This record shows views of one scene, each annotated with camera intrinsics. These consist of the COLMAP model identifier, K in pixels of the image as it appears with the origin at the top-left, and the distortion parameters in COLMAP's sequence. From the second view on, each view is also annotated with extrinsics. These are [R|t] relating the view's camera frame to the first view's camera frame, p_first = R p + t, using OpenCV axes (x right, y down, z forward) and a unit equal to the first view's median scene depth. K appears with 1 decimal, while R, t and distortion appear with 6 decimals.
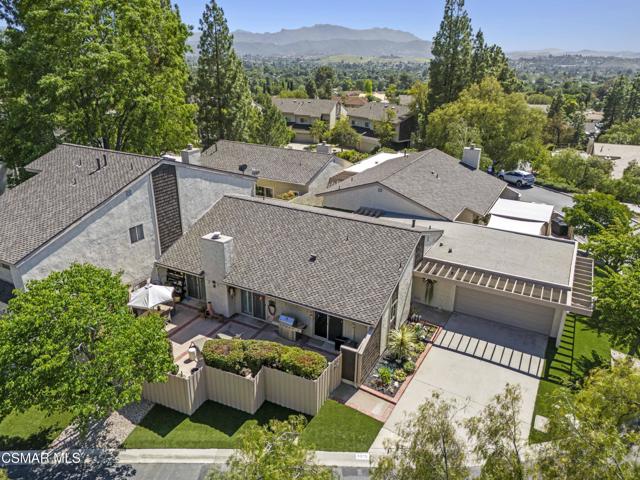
lens RADIAL K [[472.4, 0, 317.5], [0, 472.4, 240.3], [0, 0, 1]] dist [0.032030, -0.004072]
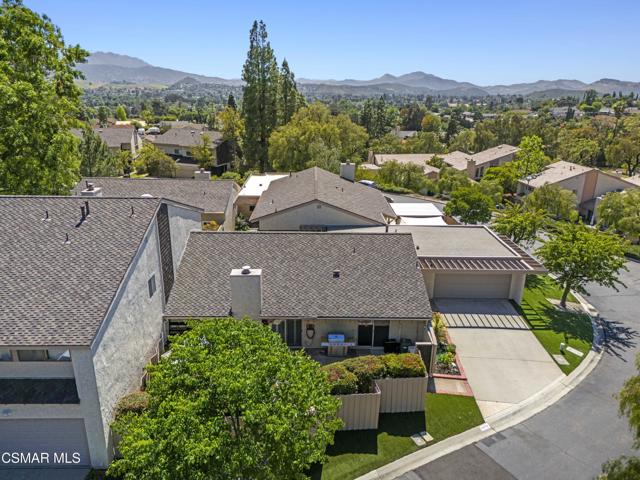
lens RADIAL K [[472.4, 0, 317.5], [0, 472.4, 240.3], [0, 0, 1]] dist [0.032030, -0.004072]
pose [[0.870556, -0.156429, 0.466544, -0.509639], [0.178877, 0.983864, -0.003896, -0.038534], [-0.458406, 0.086845, 0.884490, 0.093272]]
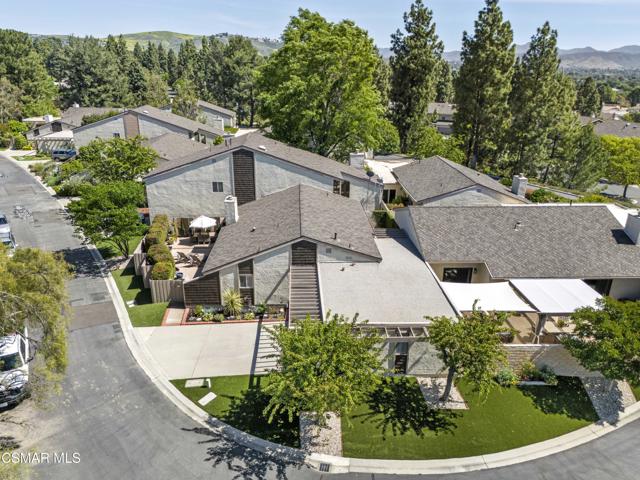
lens RADIAL K [[472.4, 0, 317.5], [0, 472.4, 240.3], [0, 0, 1]] dist [0.032030, -0.004072]
pose [[0.520547, 0.297135, -0.800463, 1.155100], [-0.322409, 0.936492, 0.137965, -0.177429], [0.790622, 0.186259, 0.583288, 0.358075]]
